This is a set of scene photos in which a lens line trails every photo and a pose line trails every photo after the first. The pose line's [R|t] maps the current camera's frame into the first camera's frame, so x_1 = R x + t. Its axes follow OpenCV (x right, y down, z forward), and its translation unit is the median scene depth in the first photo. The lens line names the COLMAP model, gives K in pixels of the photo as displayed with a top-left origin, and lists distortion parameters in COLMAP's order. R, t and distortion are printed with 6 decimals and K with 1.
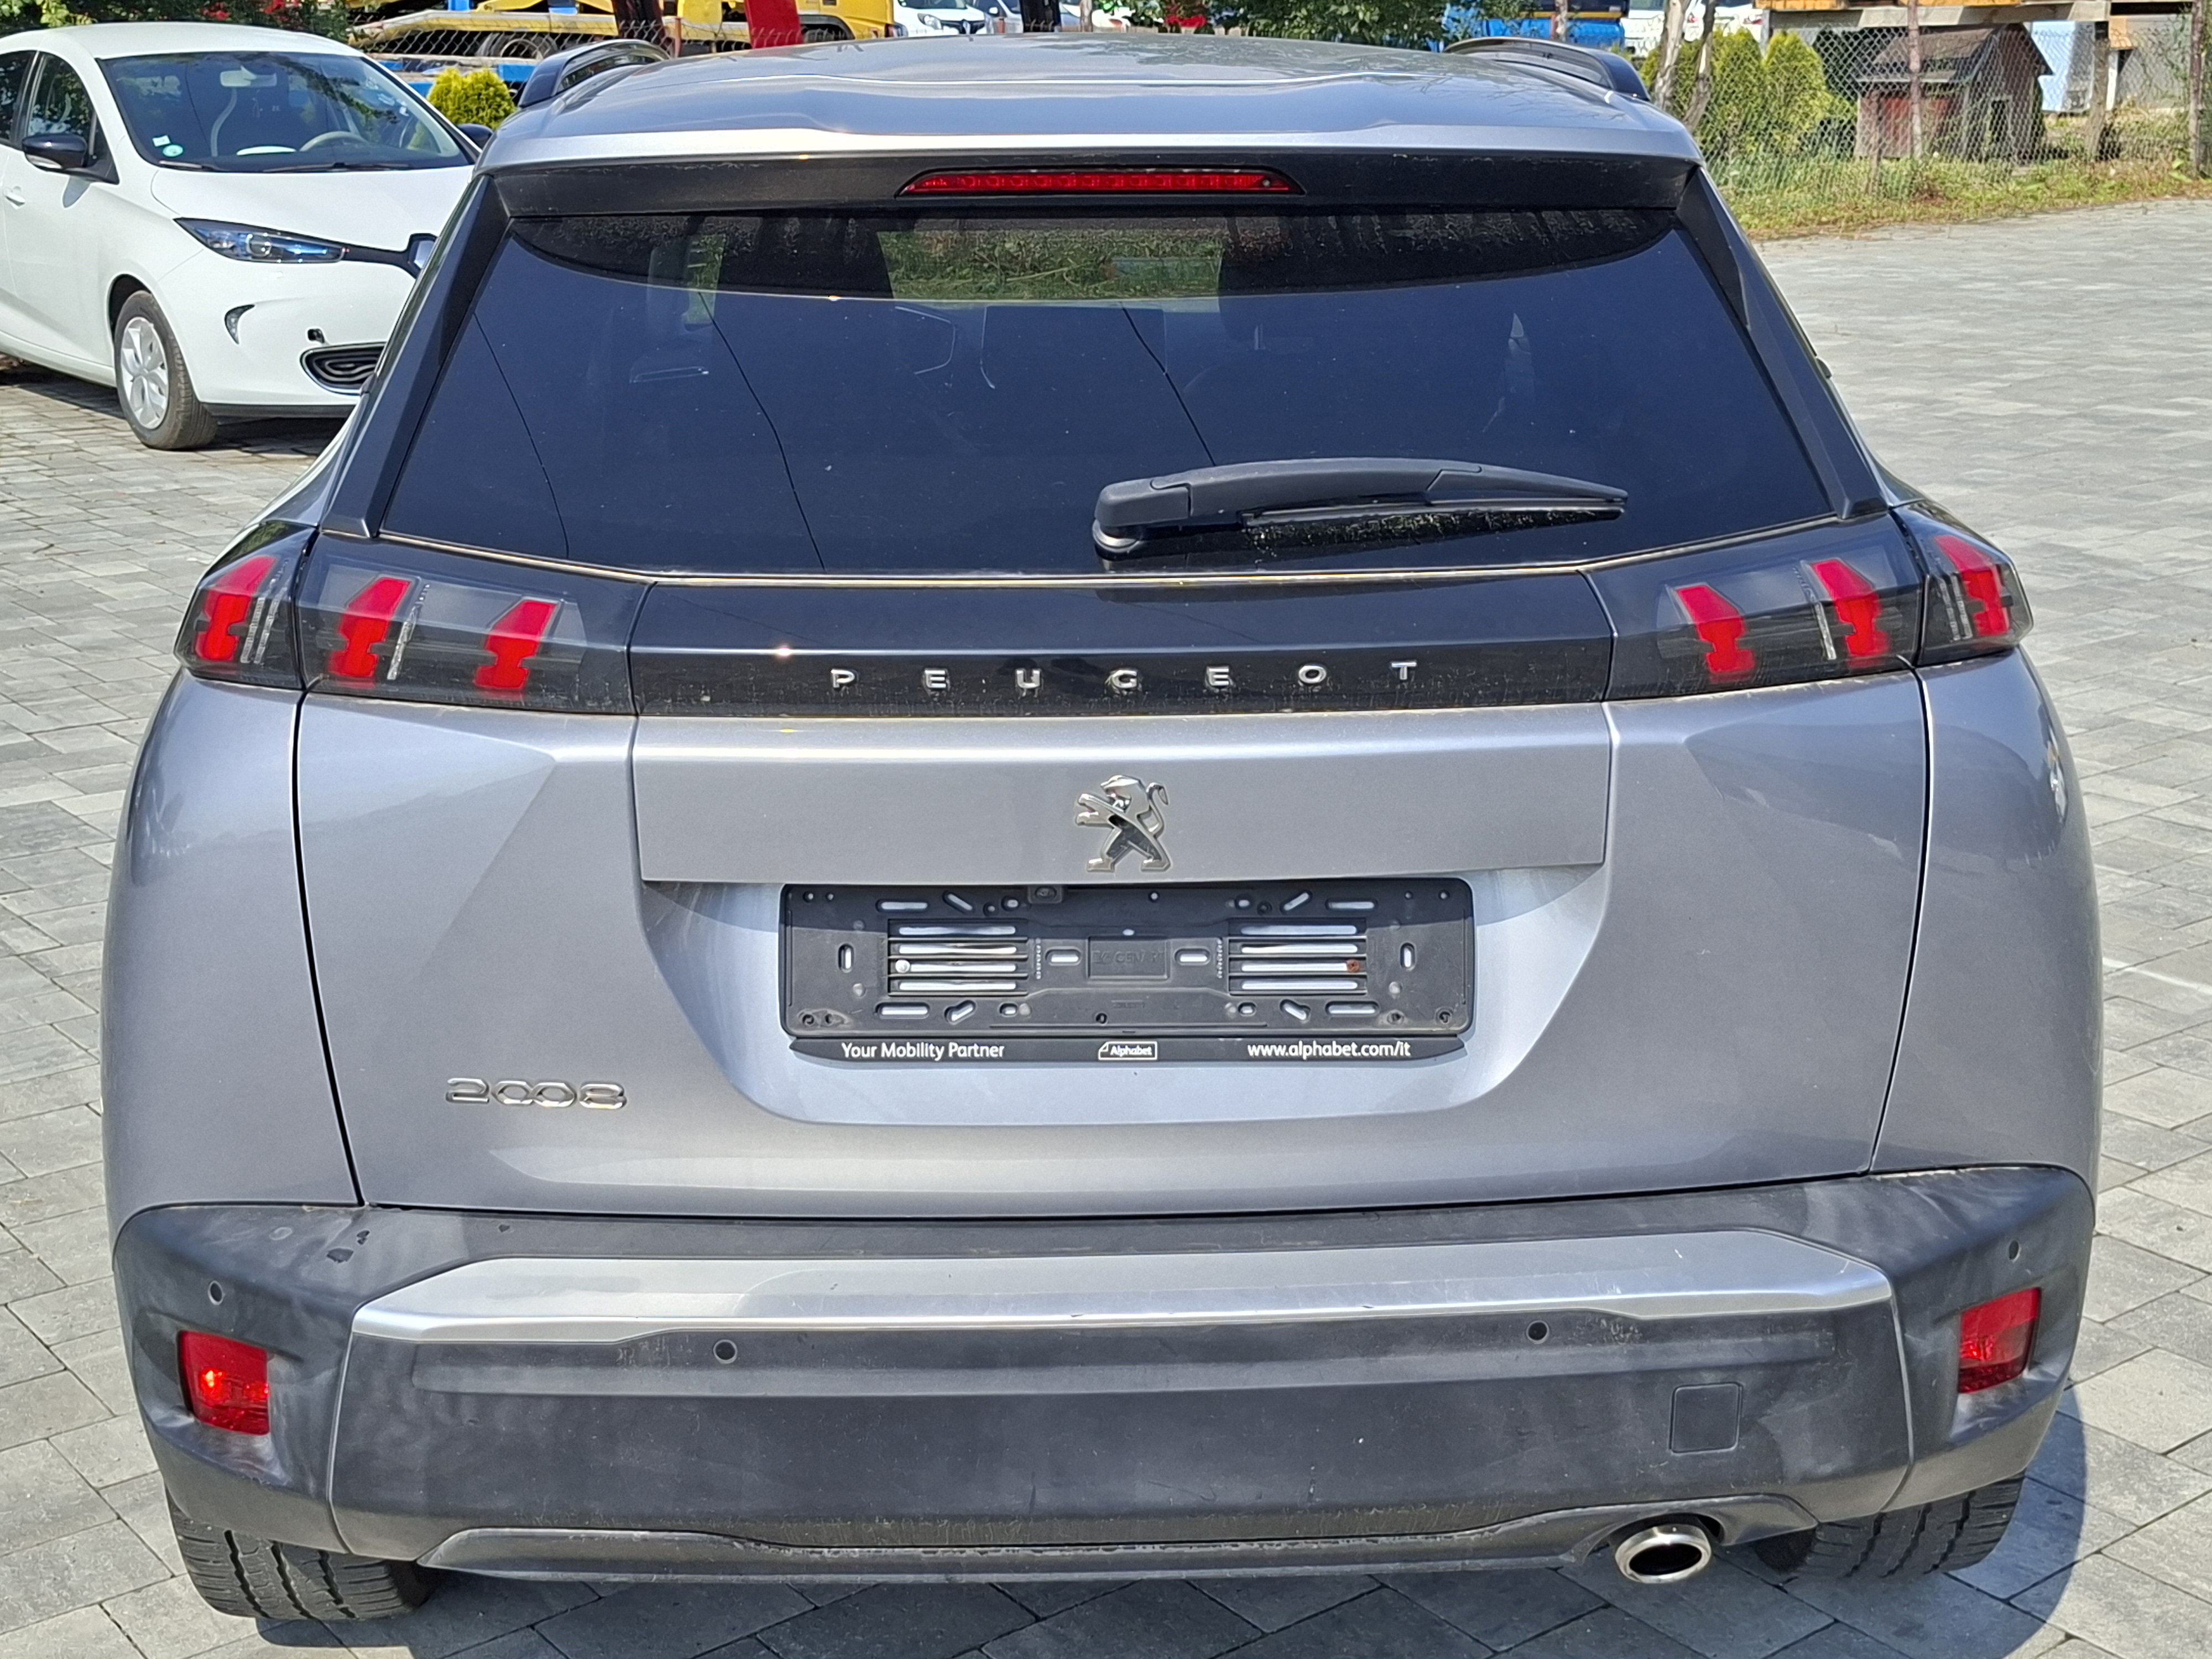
lens RADIAL K [[2880.7, 0, 1106.0], [0, 2880.7, 829.5], [0, 0, 1]] dist [0.214102, -0.539422]
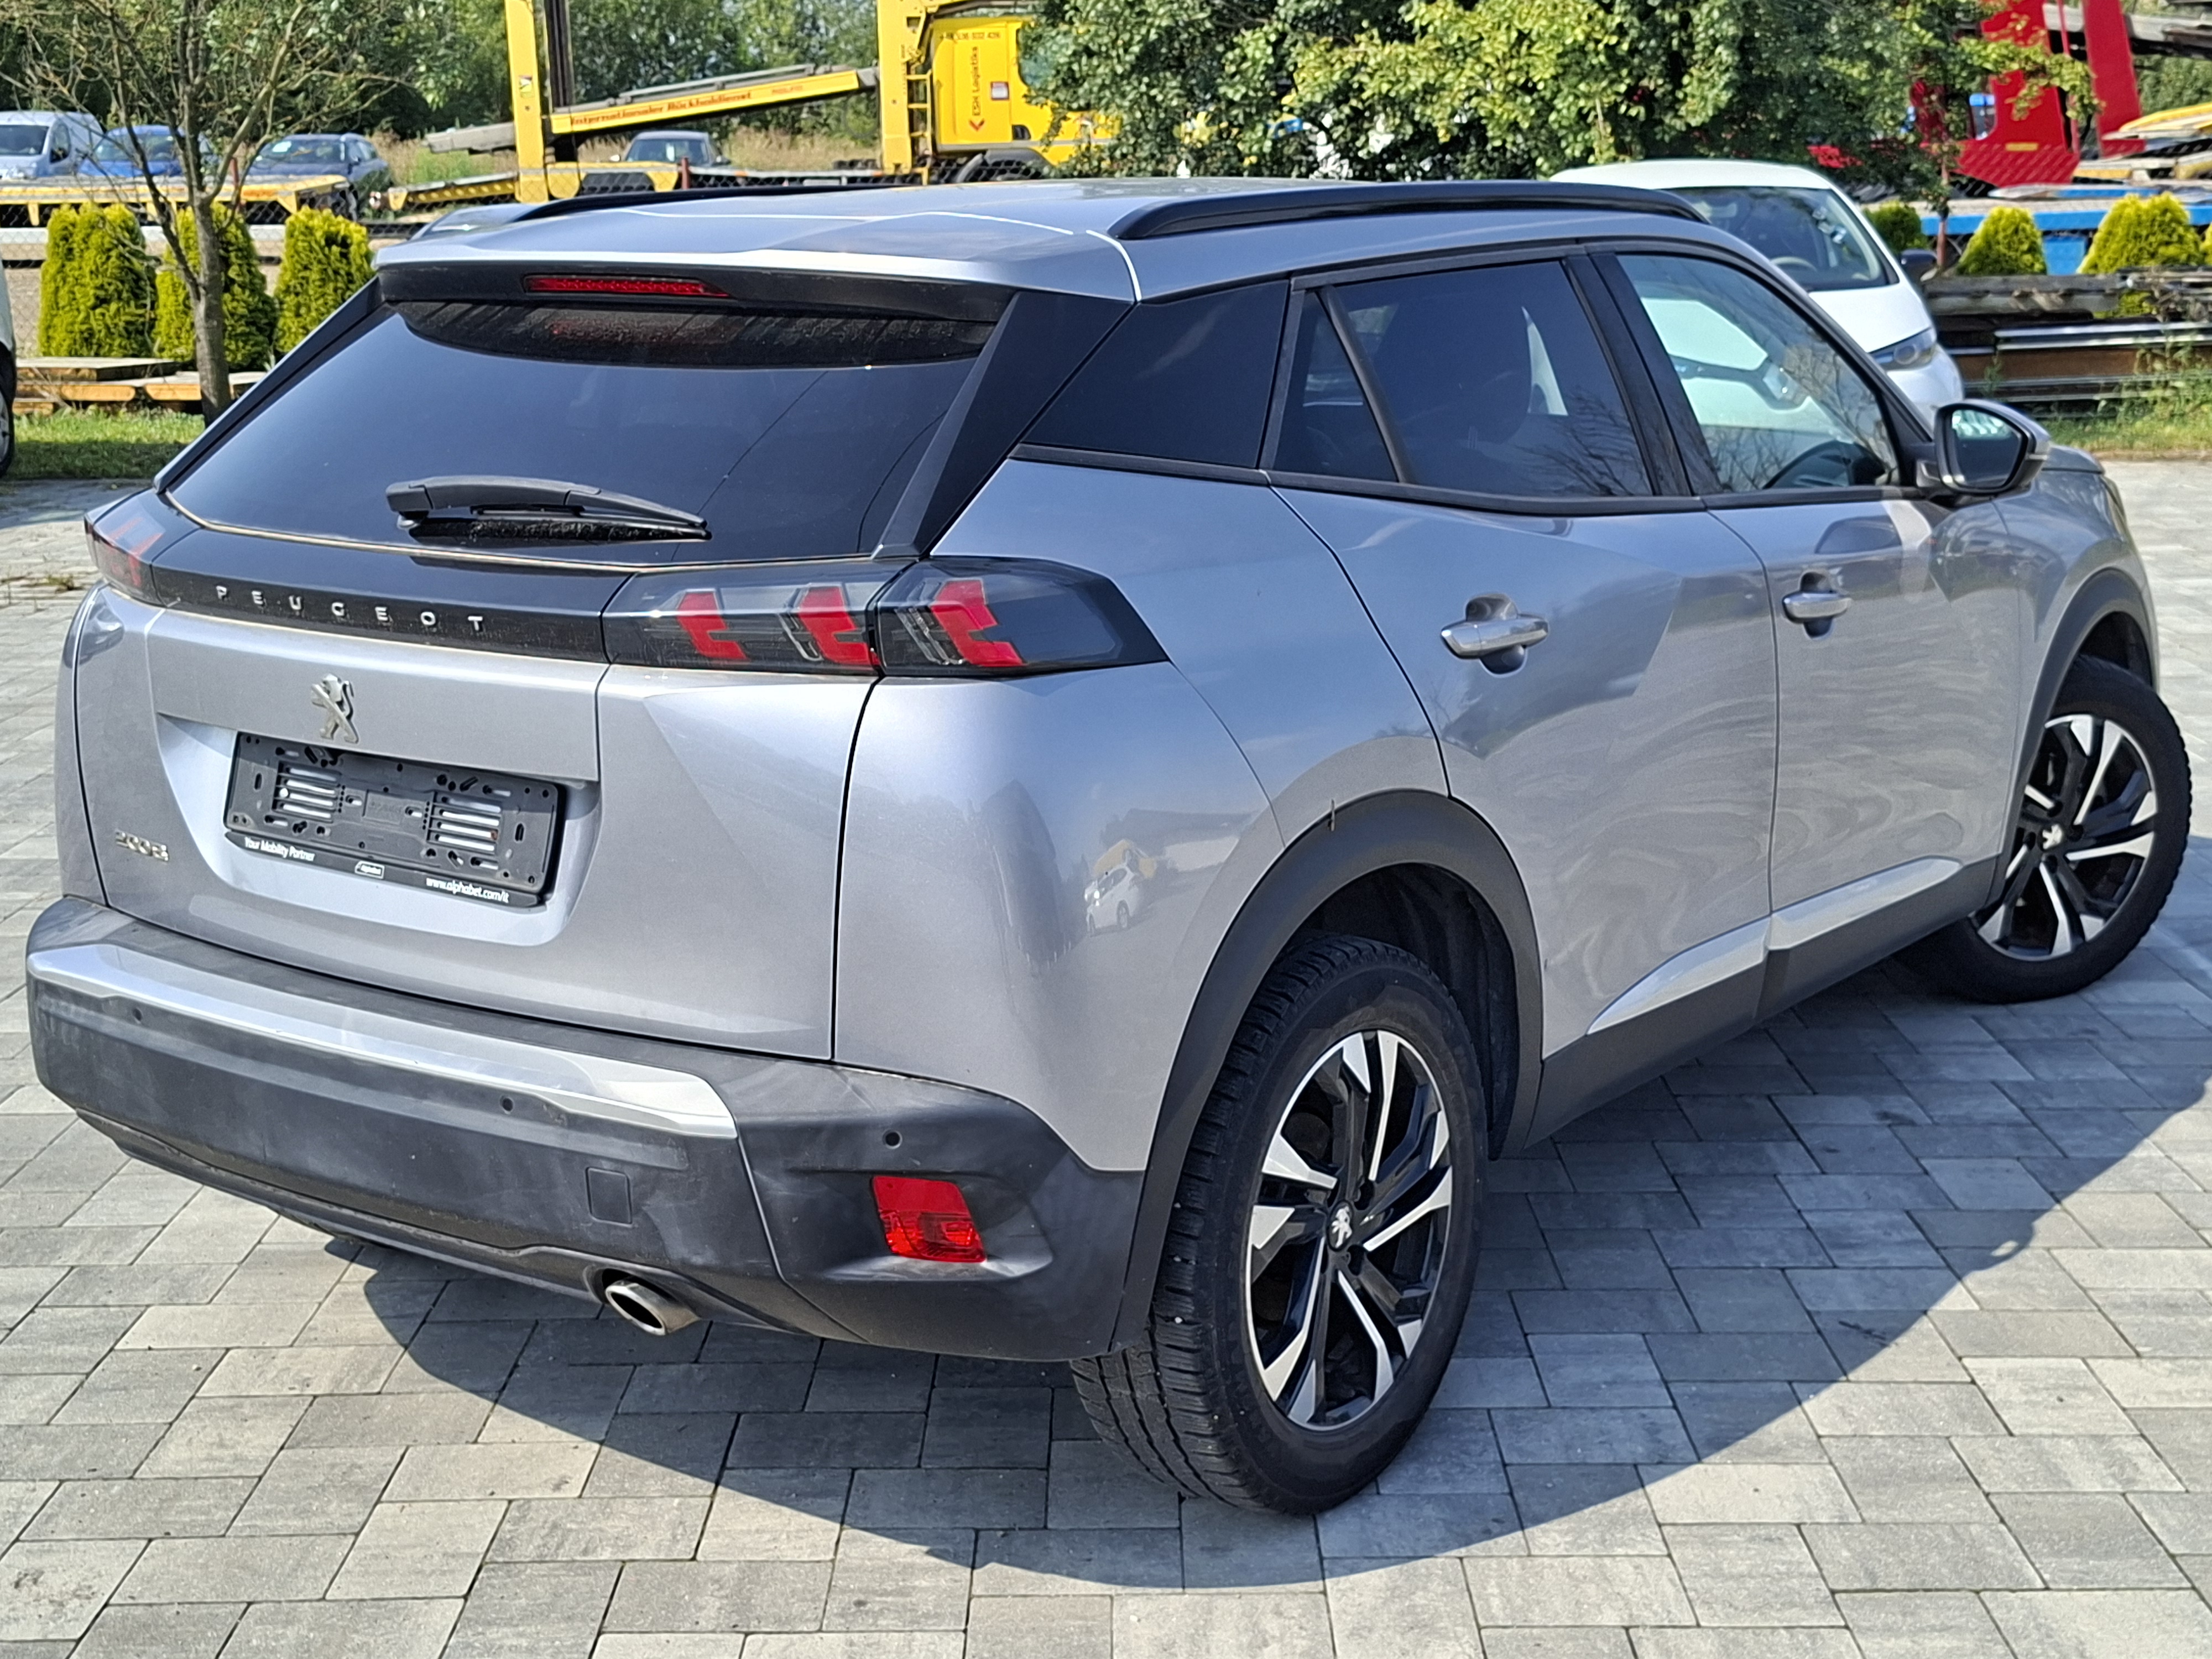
lens RADIAL K [[2880.7, 0, 1106.0], [0, 2880.7, 829.5], [0, 0, 1]] dist [0.214102, -0.539422]
pose [[0.785933, 0.133763, -0.603670, 1.176944], [-0.158105, 0.987338, 0.012937, -0.020996], [0.597756, 0.085276, 0.797130, 0.045839]]
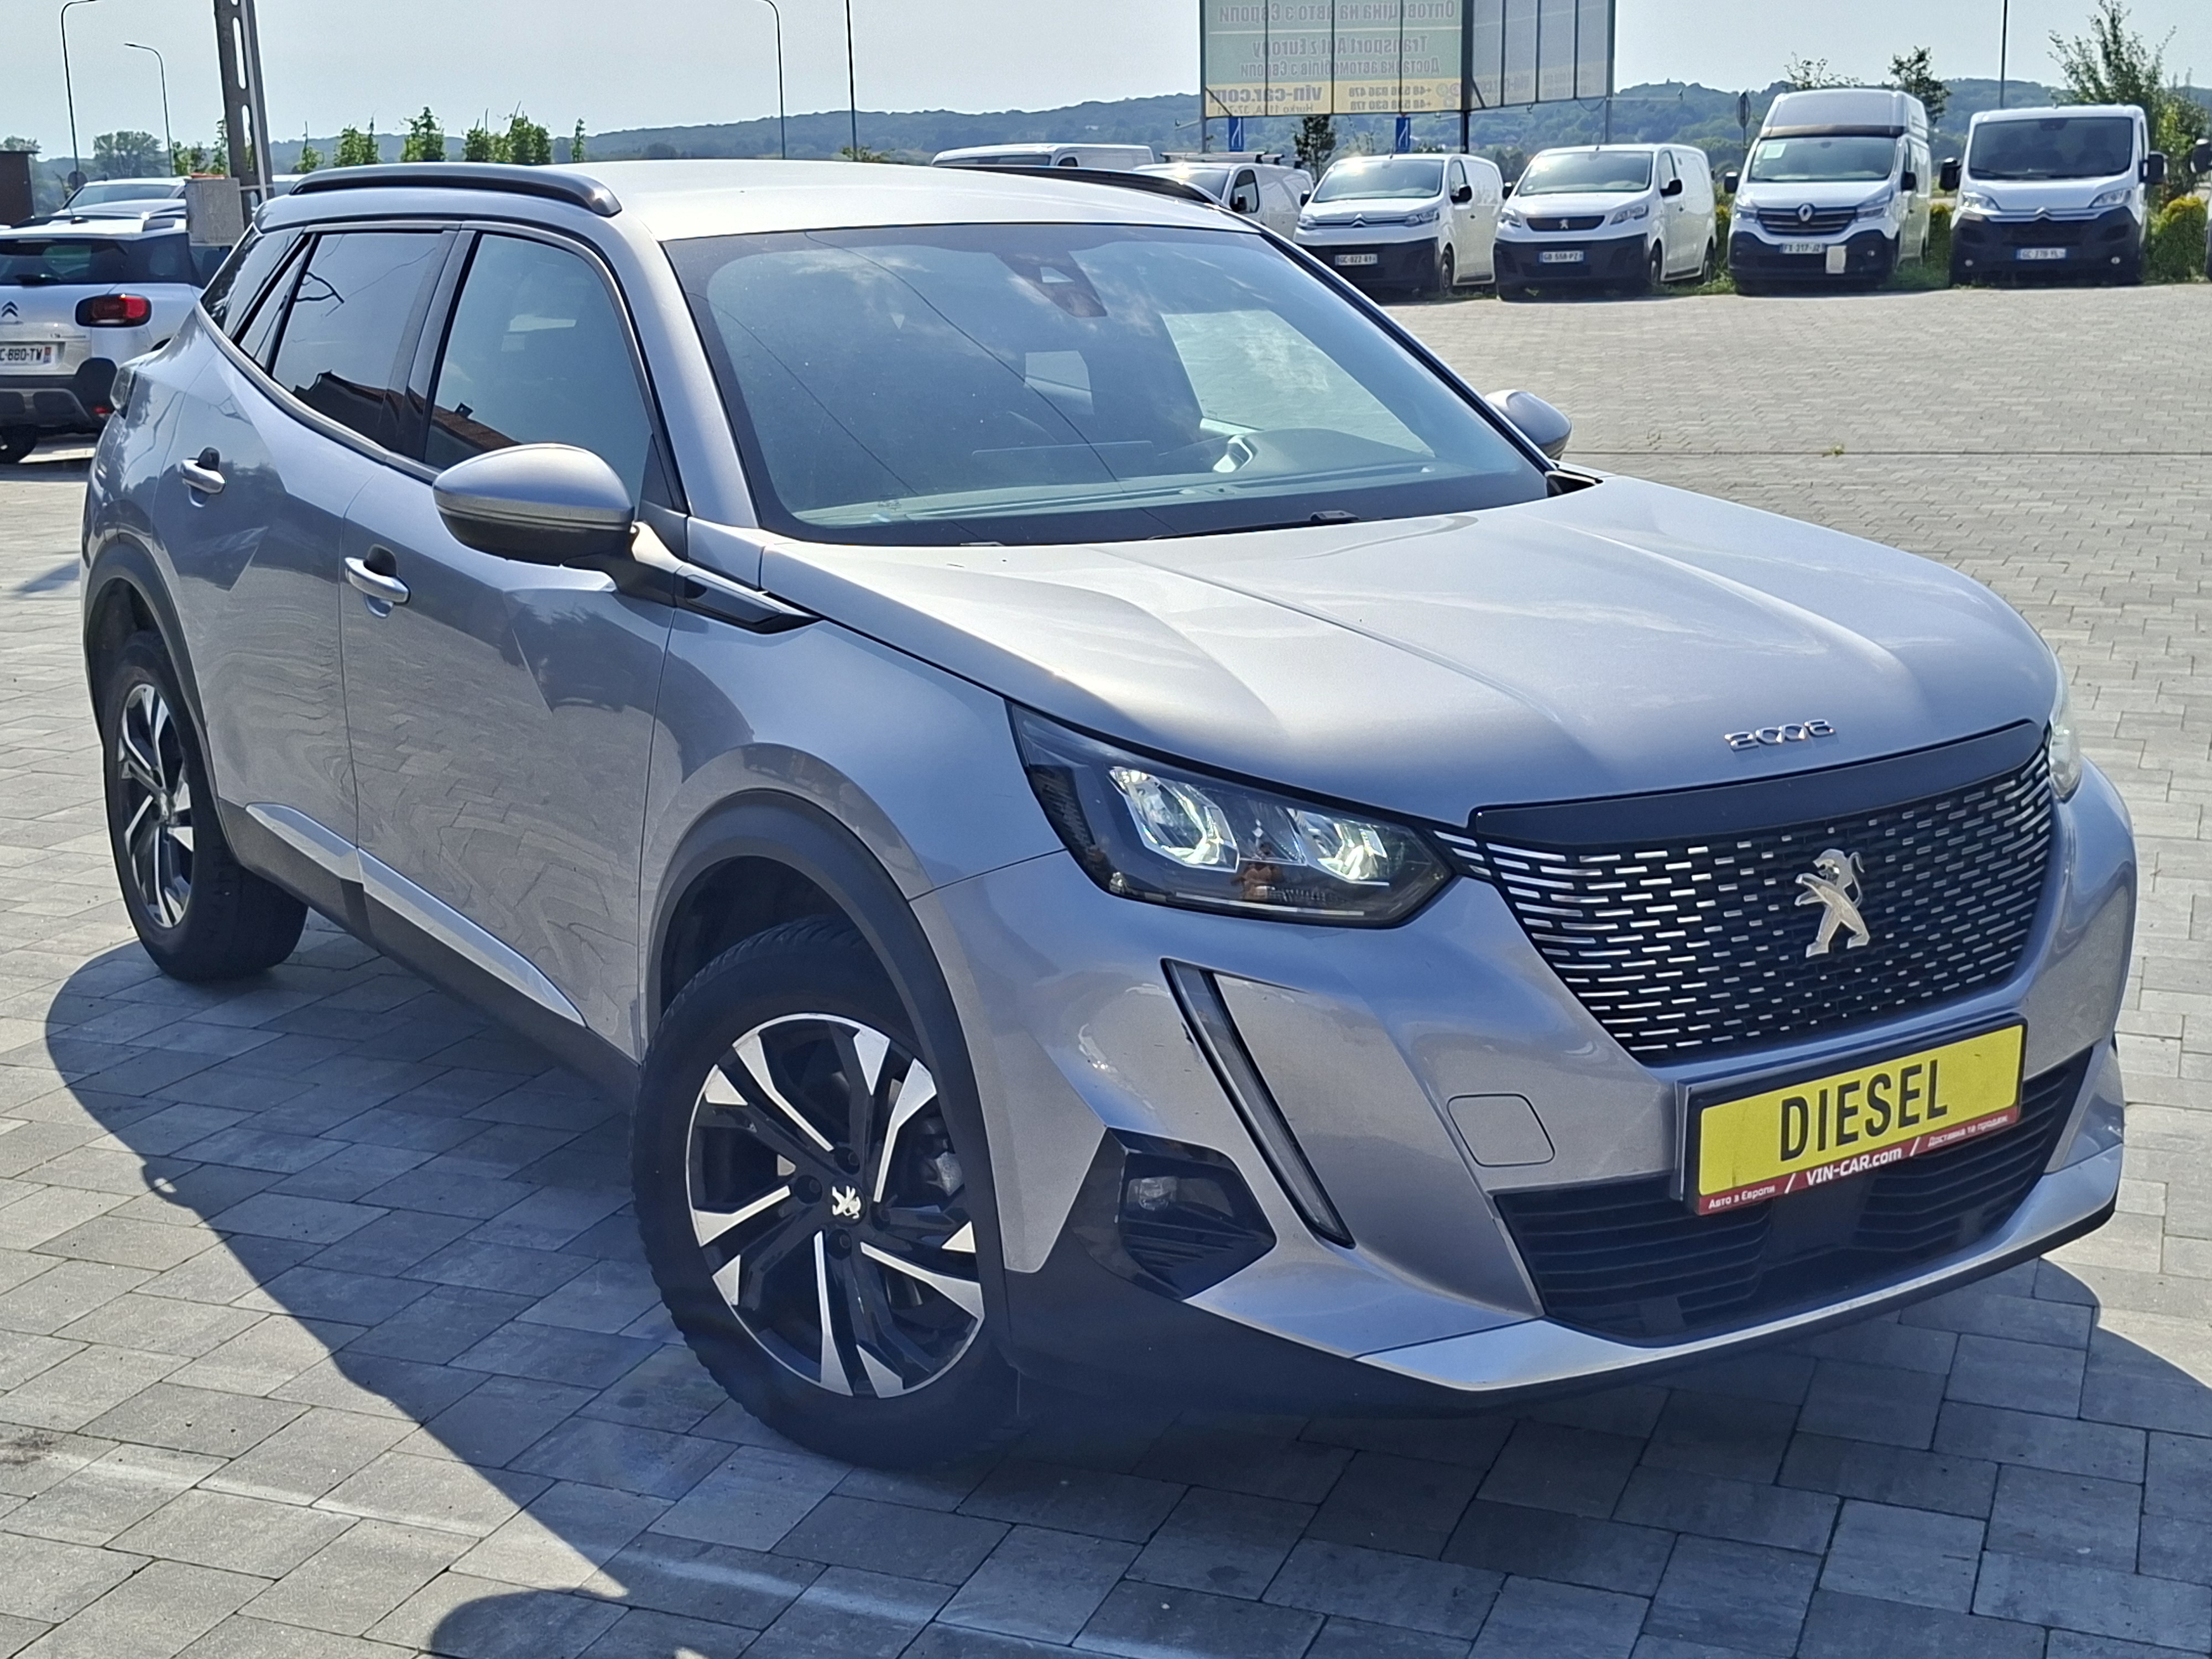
lens RADIAL K [[2880.7, 0, 1106.0], [0, 2880.7, 829.5], [0, 0, 1]] dist [0.214102, -0.539422]
pose [[-0.848055, 0.129417, -0.513862, 0.984375], [-0.136222, 0.883887, 0.447423, -1.043343], [0.512100, 0.449438, -0.731955, 3.665668]]
